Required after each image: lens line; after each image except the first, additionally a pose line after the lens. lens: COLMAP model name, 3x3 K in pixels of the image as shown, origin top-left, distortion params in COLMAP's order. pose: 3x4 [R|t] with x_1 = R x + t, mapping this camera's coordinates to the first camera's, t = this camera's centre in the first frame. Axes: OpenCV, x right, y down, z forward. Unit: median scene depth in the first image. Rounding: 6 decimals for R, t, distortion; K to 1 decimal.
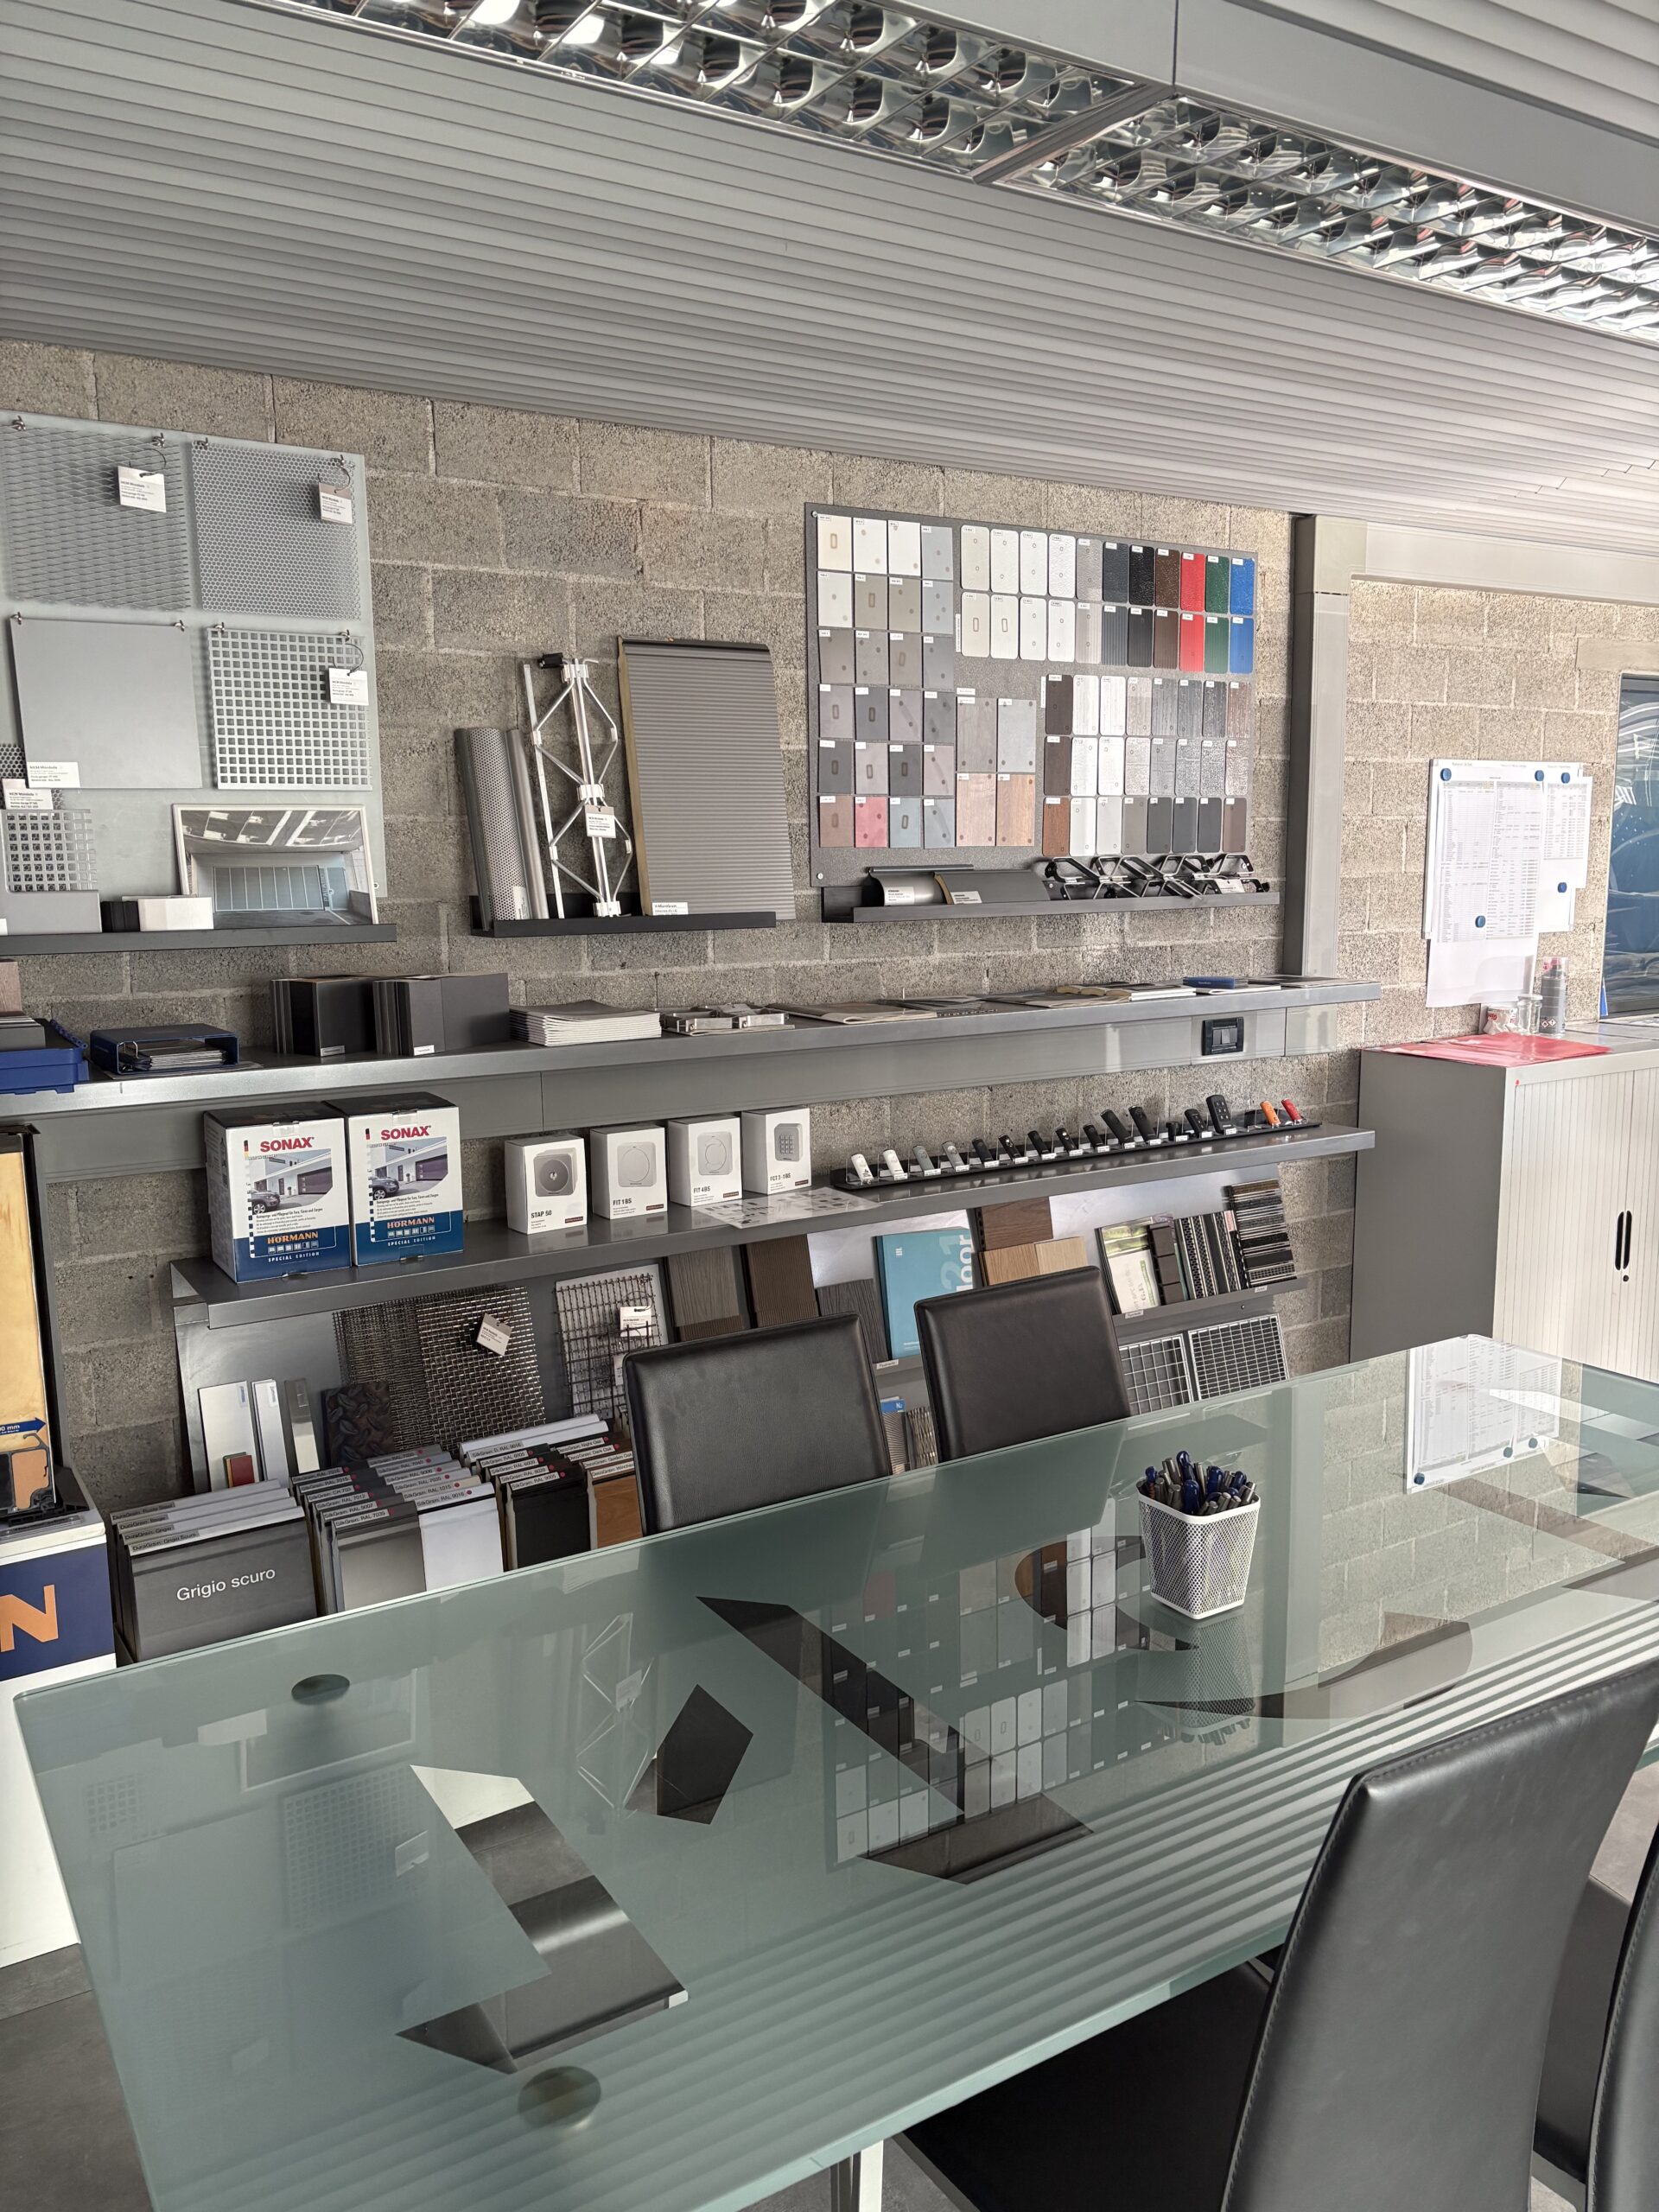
lens RADIAL K [[1672.8, 0, 829.5], [0, 1672.8, 1106.0], [0, 0, 1]] dist [0.179191, -0.555126]
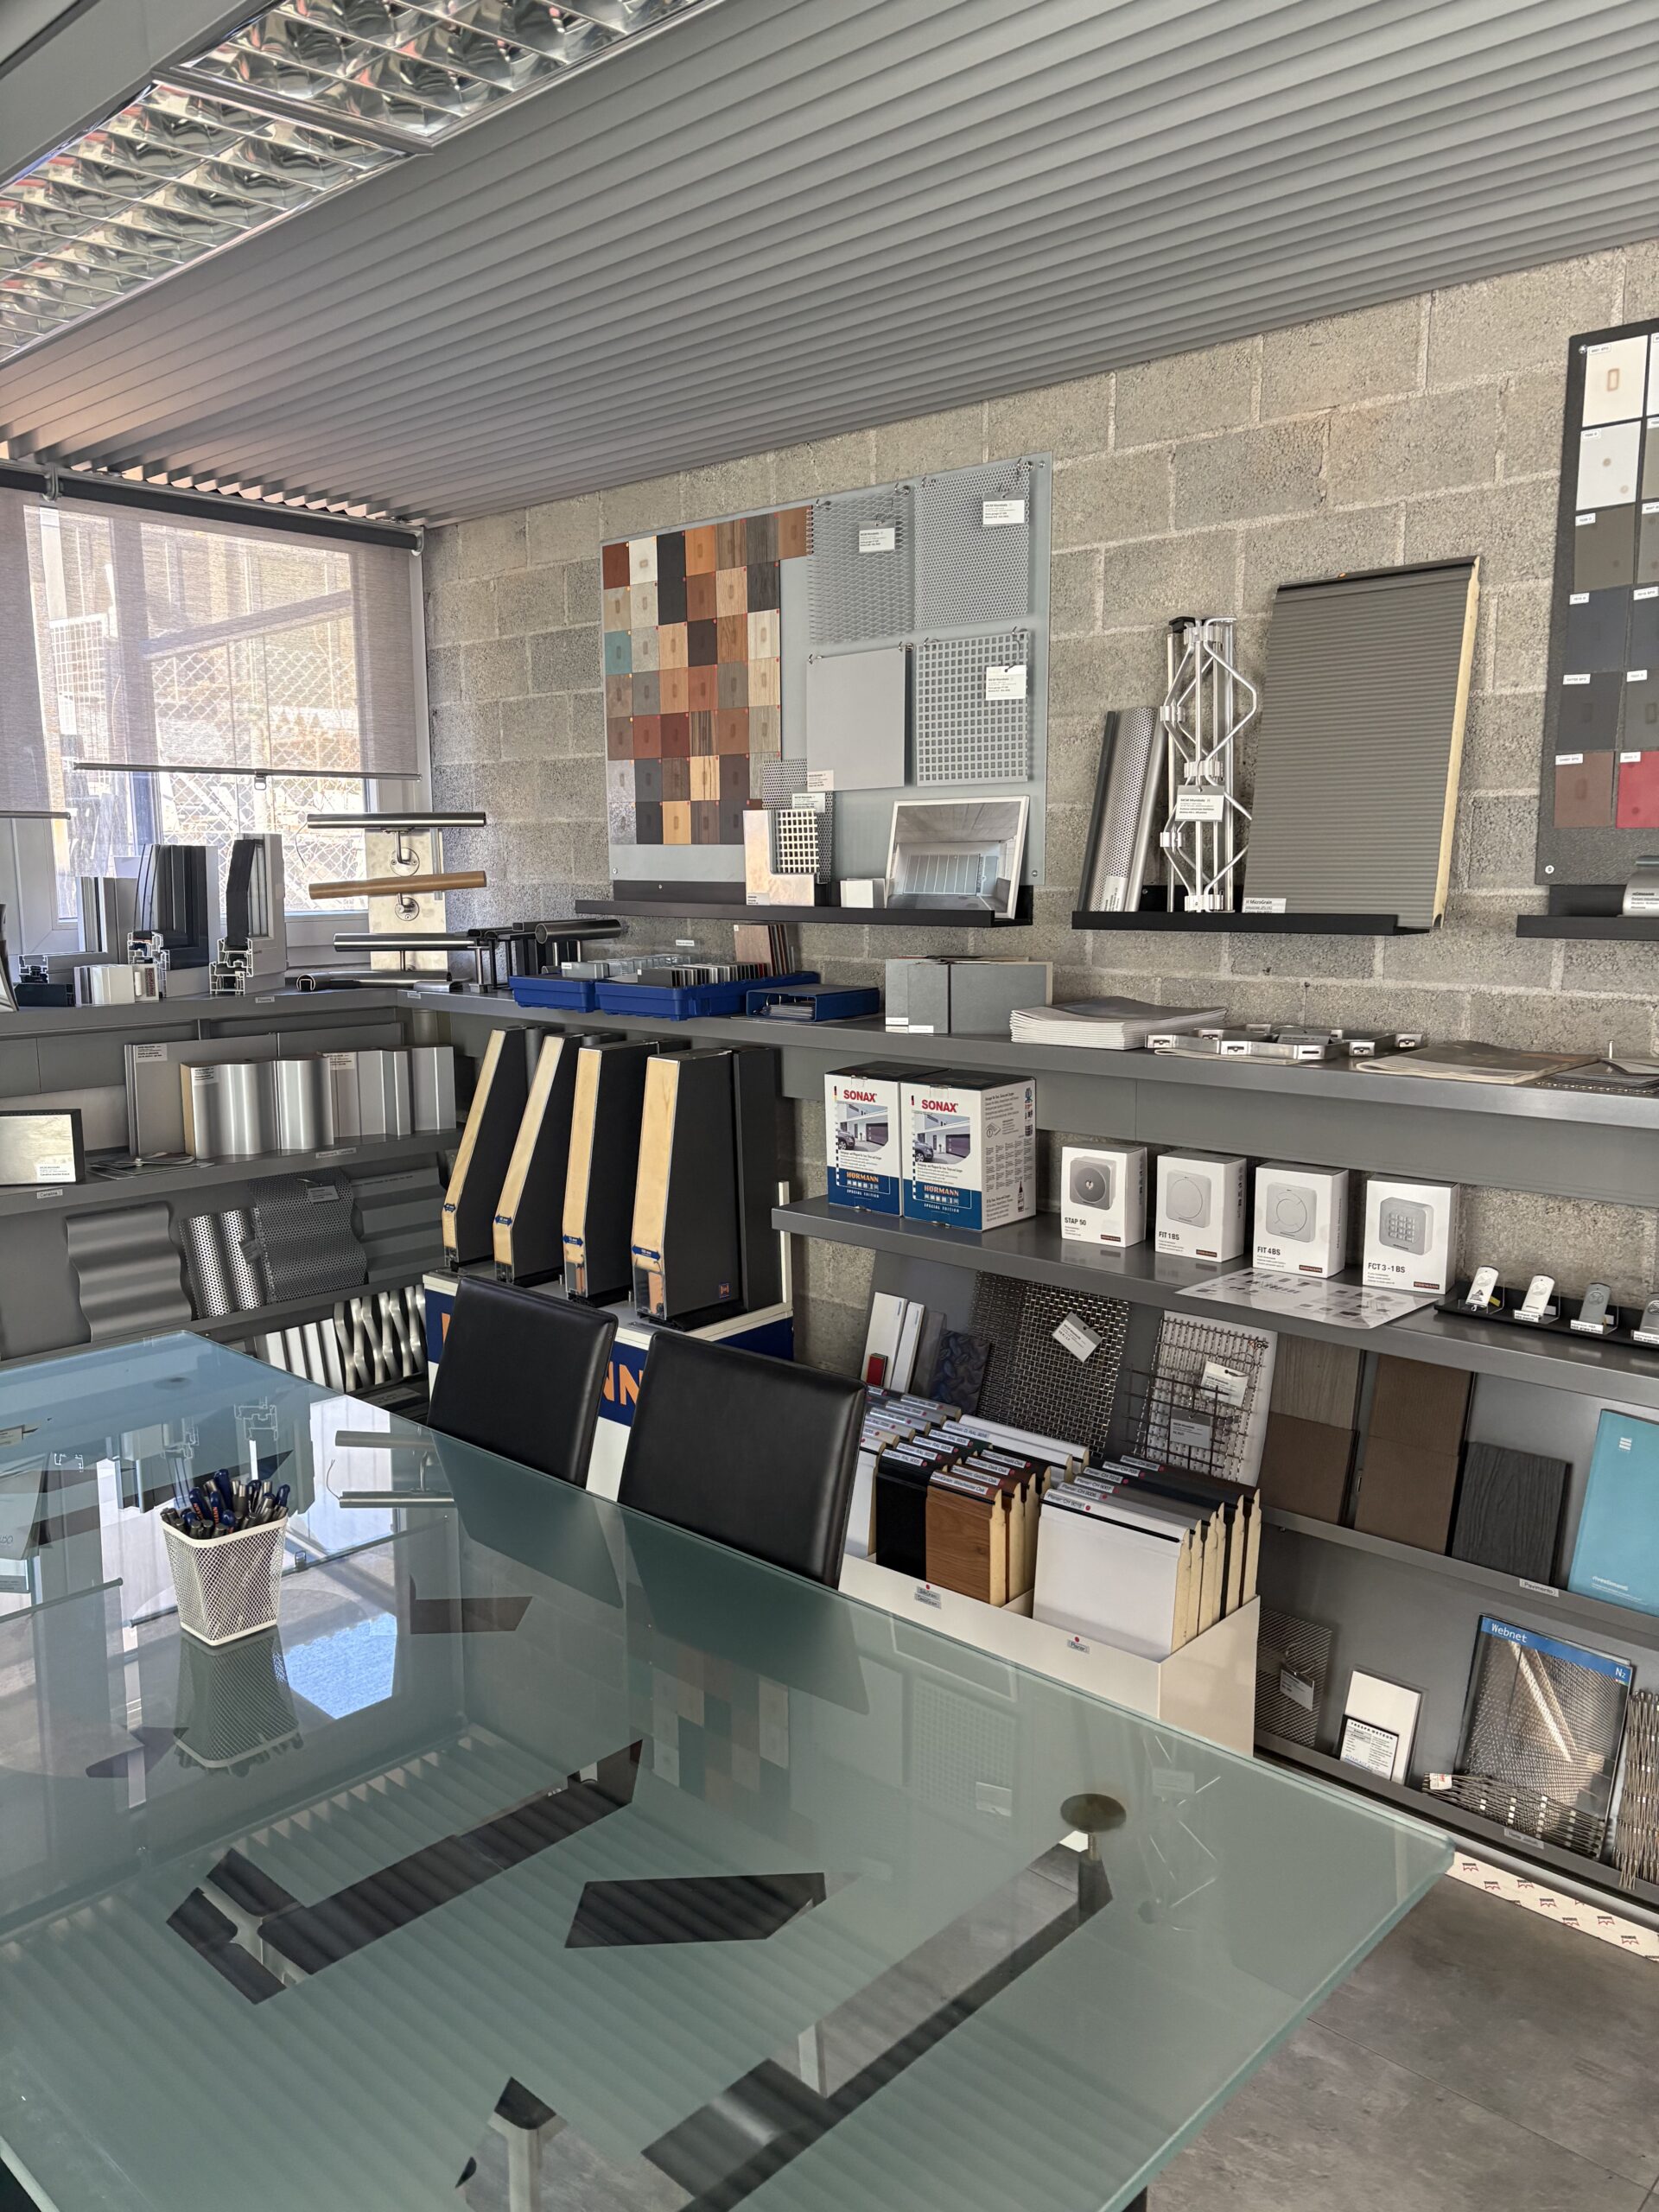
lens RADIAL K [[1666.0, 0, 838.6], [0, 1666.0, 1103.5], [0, 0, 1]] dist [0.053589, -0.055718]
pose [[0.264648, 0.152728, -0.952174, 0.671429], [-0.141524, 0.982839, 0.118312, -0.092336], [0.953904, 0.103444, 0.281721, 0.596589]]
